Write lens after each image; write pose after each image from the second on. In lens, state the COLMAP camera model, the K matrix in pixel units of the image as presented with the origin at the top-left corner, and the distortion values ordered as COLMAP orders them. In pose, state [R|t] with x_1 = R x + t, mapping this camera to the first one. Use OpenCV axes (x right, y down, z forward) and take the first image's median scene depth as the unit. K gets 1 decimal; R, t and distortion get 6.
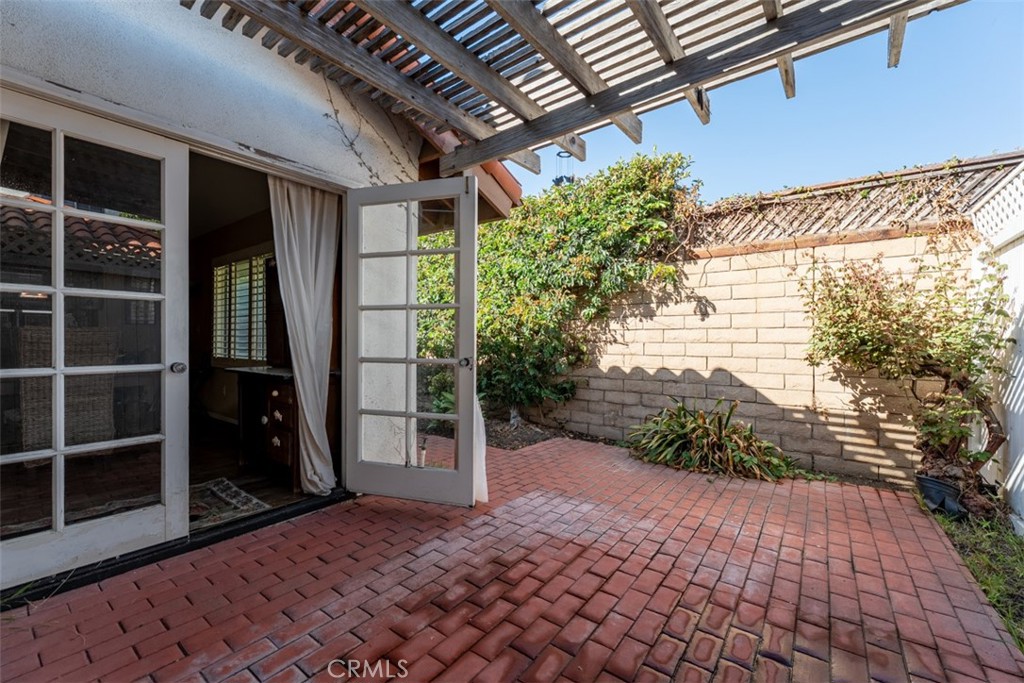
lens RADIAL K [[415.1, 0, 497.3], [0, 415.1, 332.7], [0, 0, 1]] dist [-0.000053, -0.000270]
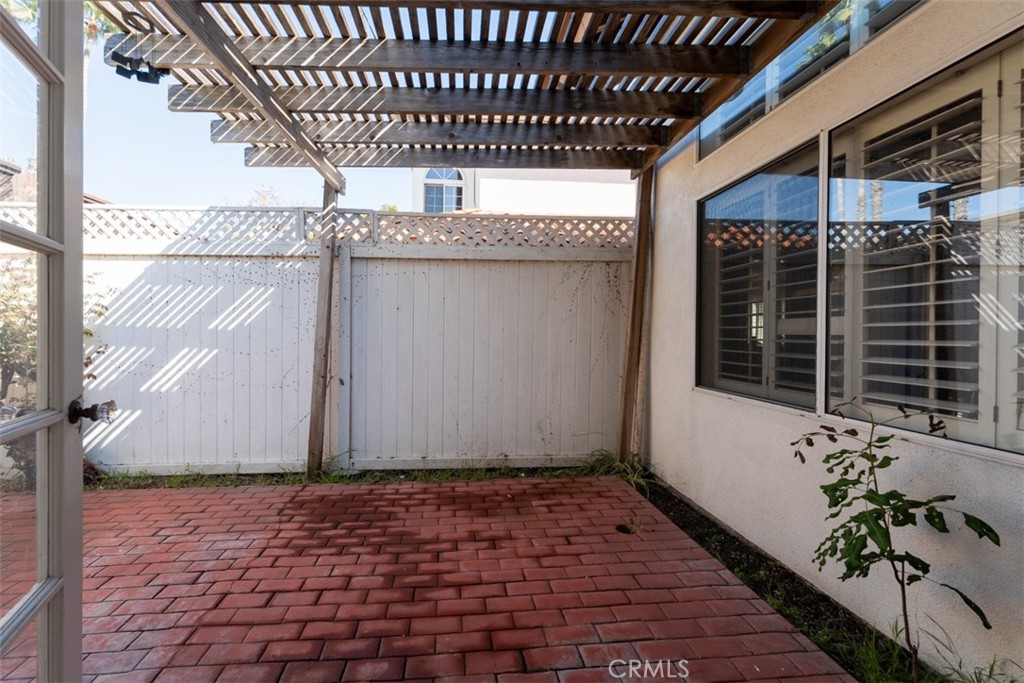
lens RADIAL K [[415.1, 0, 500.8], [0, 415.1, 344.7], [0, 0, 1]] dist [-0.000053, -0.000270]
pose [[-0.698613, -0.037561, 0.714513, -0.734204], [-0.032207, 0.999260, 0.021040, -0.019604], [-0.714774, -0.008314, -0.699306, 1.241398]]
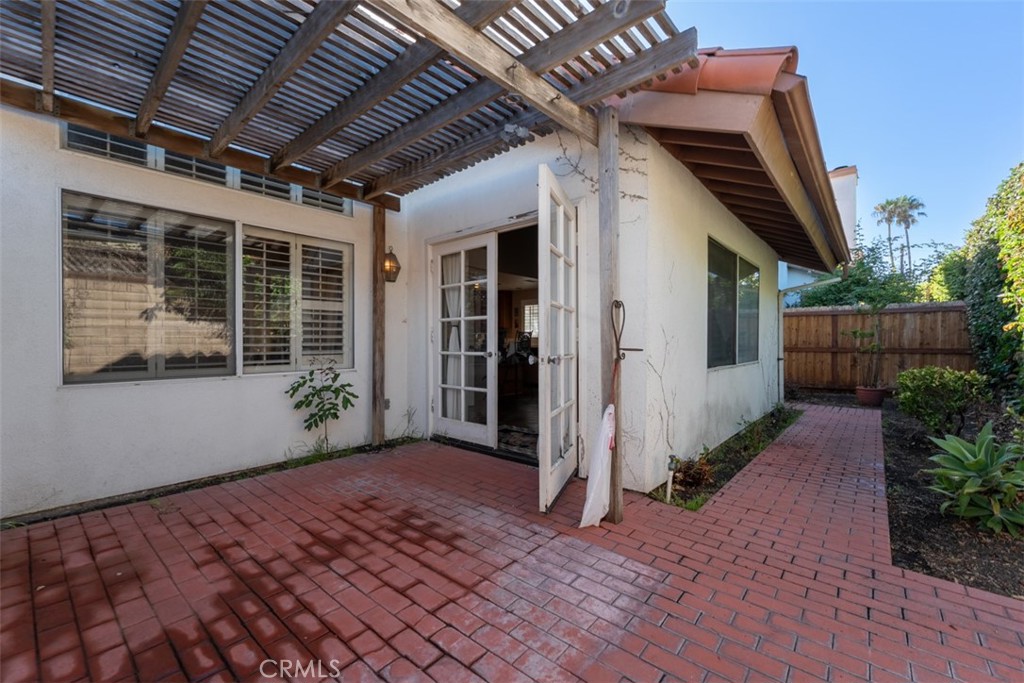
lens RADIAL K [[415.1, 0, 512.4], [0, 415.1, 333.8], [0, 0, 1]] dist [-0.000053, -0.000270]
pose [[-0.037542, -0.031013, -0.998814, 1.127411], [0.016438, 0.999364, -0.031648, 0.055319], [0.999160, -0.017606, -0.037008, 1.225996]]
